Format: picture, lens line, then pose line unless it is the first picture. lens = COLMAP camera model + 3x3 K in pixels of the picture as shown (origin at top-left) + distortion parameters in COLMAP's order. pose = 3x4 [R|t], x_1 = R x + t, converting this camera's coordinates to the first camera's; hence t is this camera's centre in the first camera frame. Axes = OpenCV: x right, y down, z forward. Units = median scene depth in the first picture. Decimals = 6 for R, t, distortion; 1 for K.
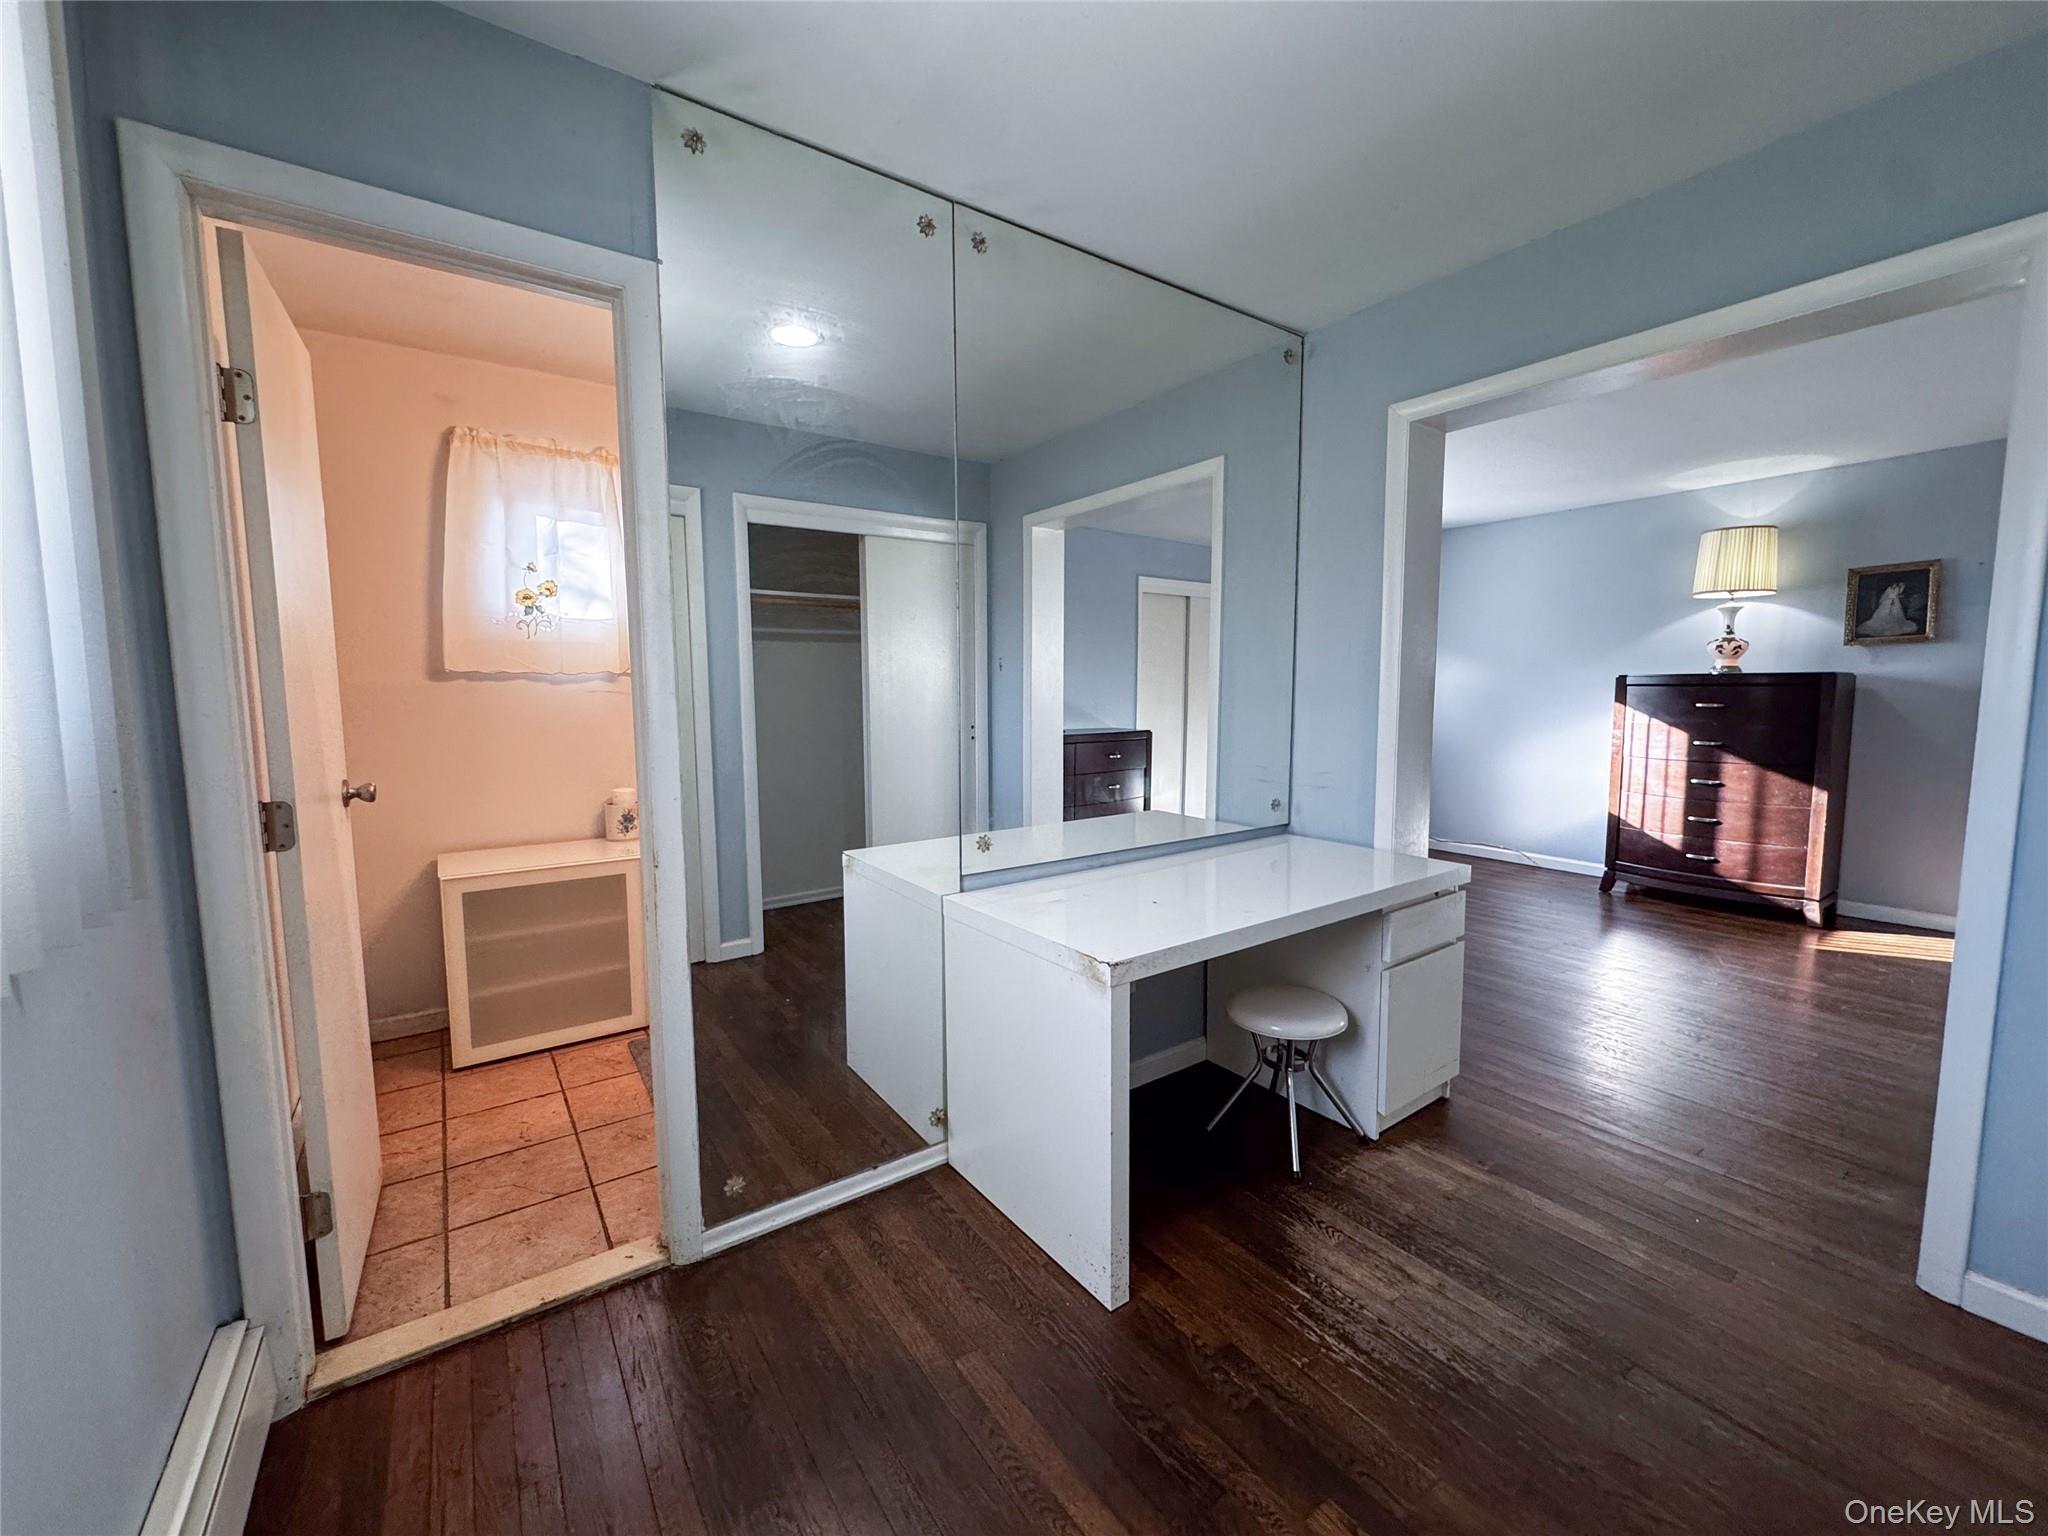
lens RADIAL K [[815.8, 0, 1020.8], [0, 815.8, 766.7], [0, 0, 1]] dist [0.000205, 0.000367]
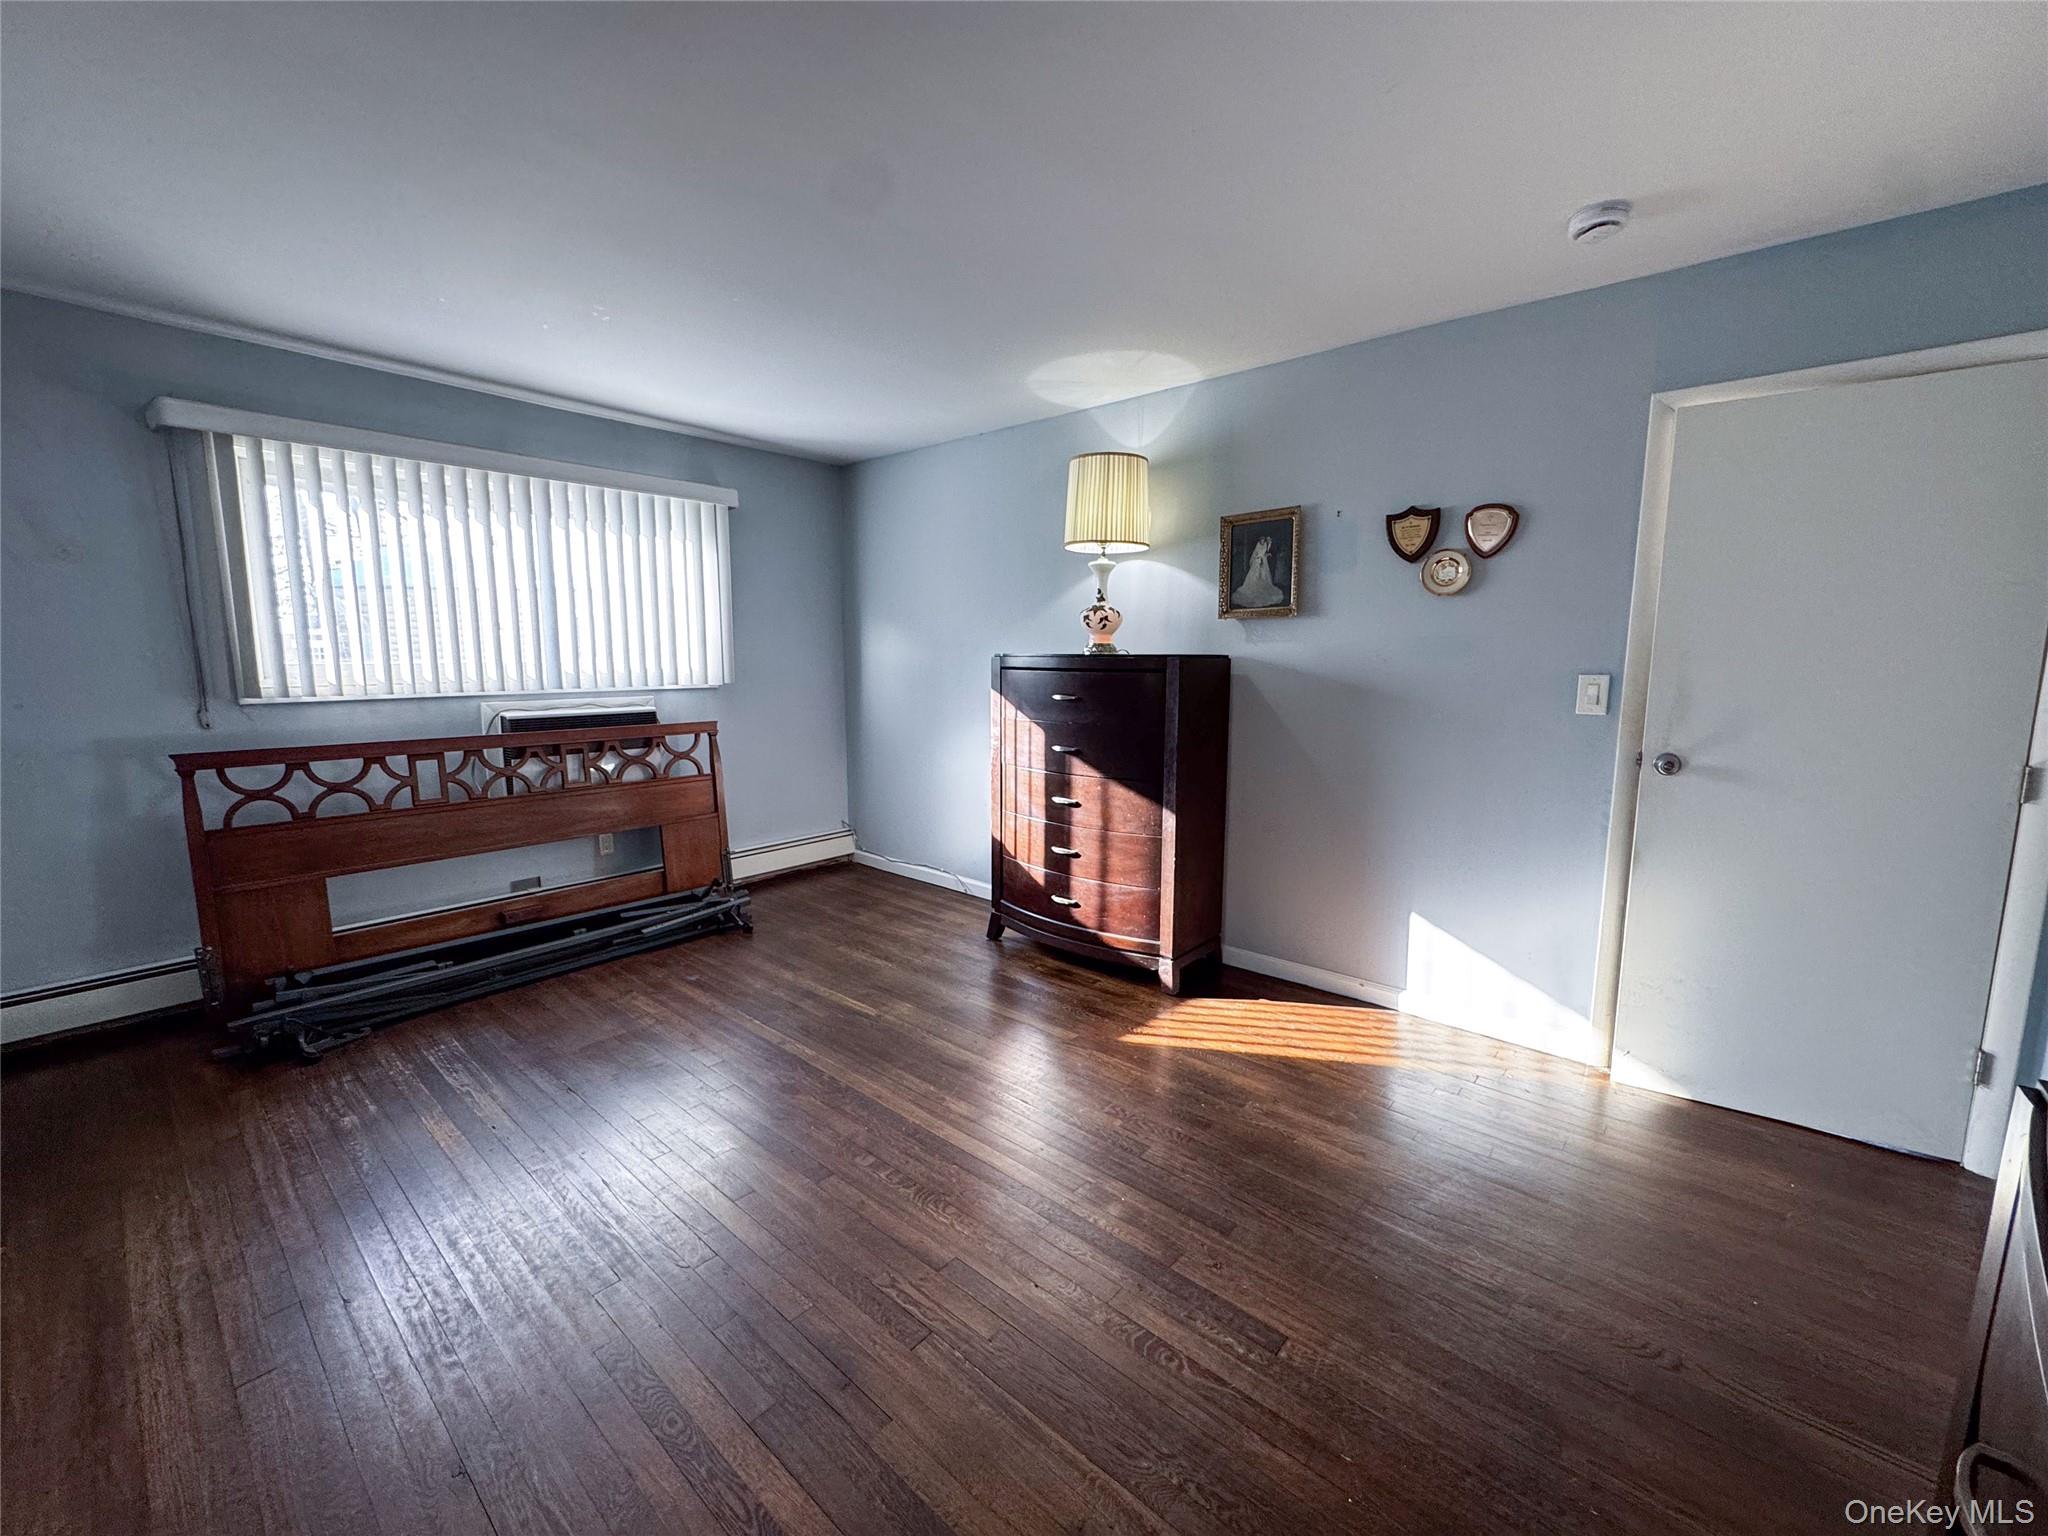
lens RADIAL K [[815.8, 0, 1020.8], [0, 815.8, 766.7], [0, 0, 1]] dist [0.000205, 0.000367]
pose [[0.985029, -0.009144, 0.172147, 0.680436], [0.002855, 0.999321, 0.036743, -0.038682], [-0.172366, -0.035701, 0.984386, 0.273643]]
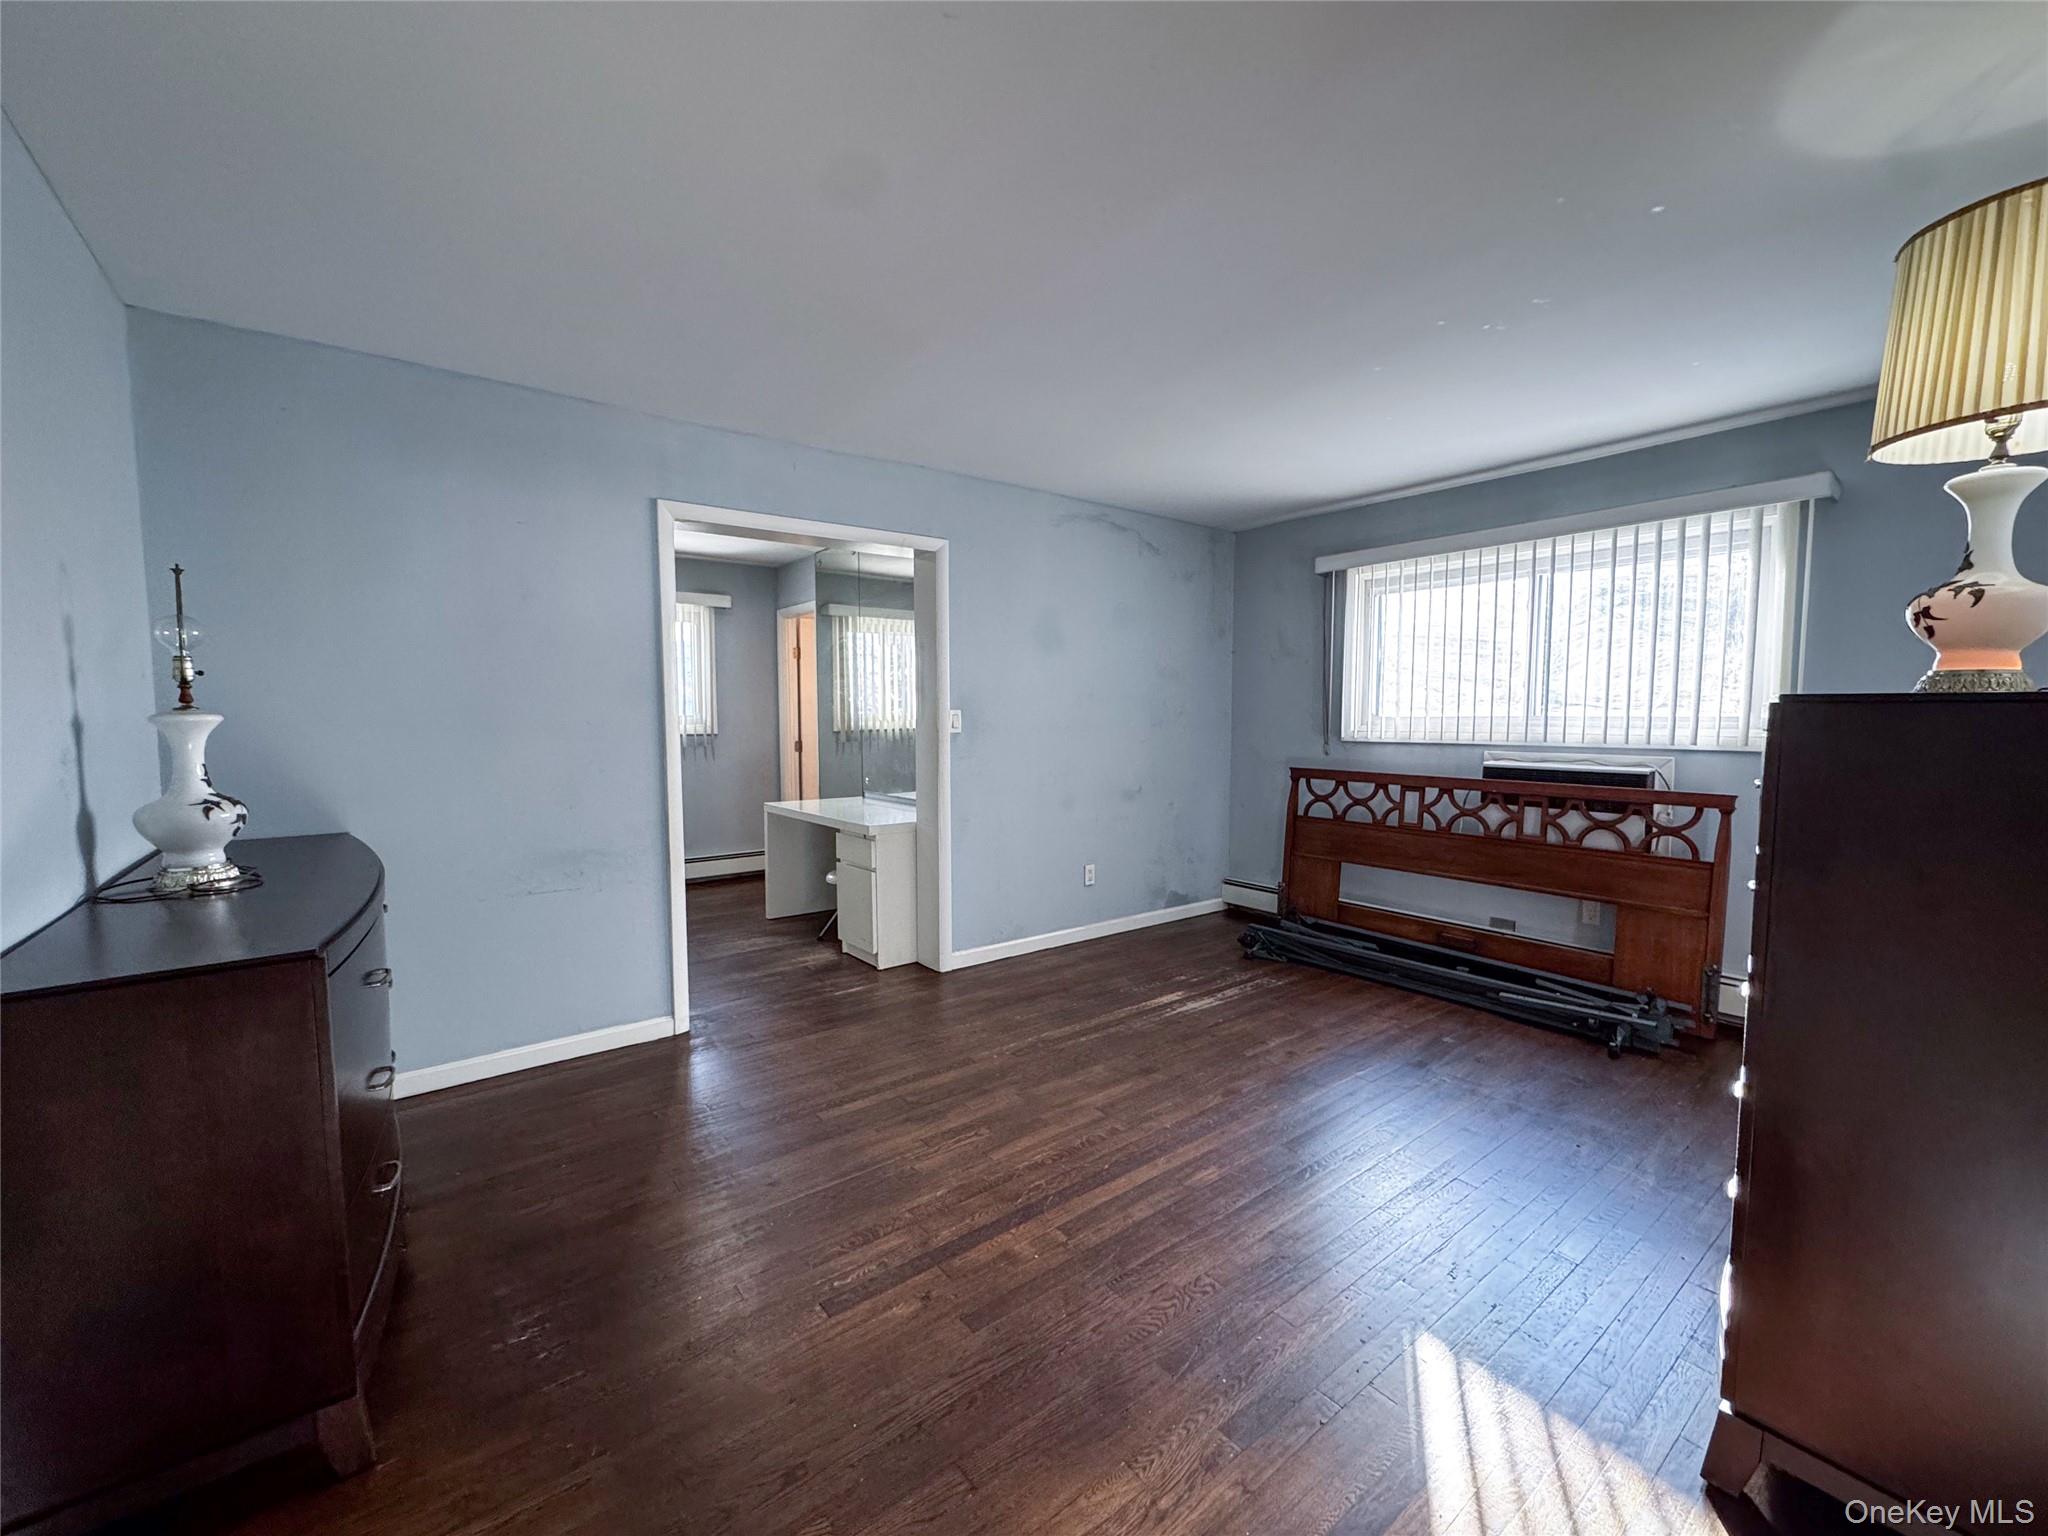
lens RADIAL K [[815.8, 0, 1020.8], [0, 815.8, 766.7], [0, 0, 1]] dist [0.000205, 0.000367]
pose [[-0.012696, 0.078821, -0.996808, 1.219342], [-0.099785, 0.991812, 0.079697, -0.077817], [0.994928, 0.100478, -0.004727, 0.659784]]
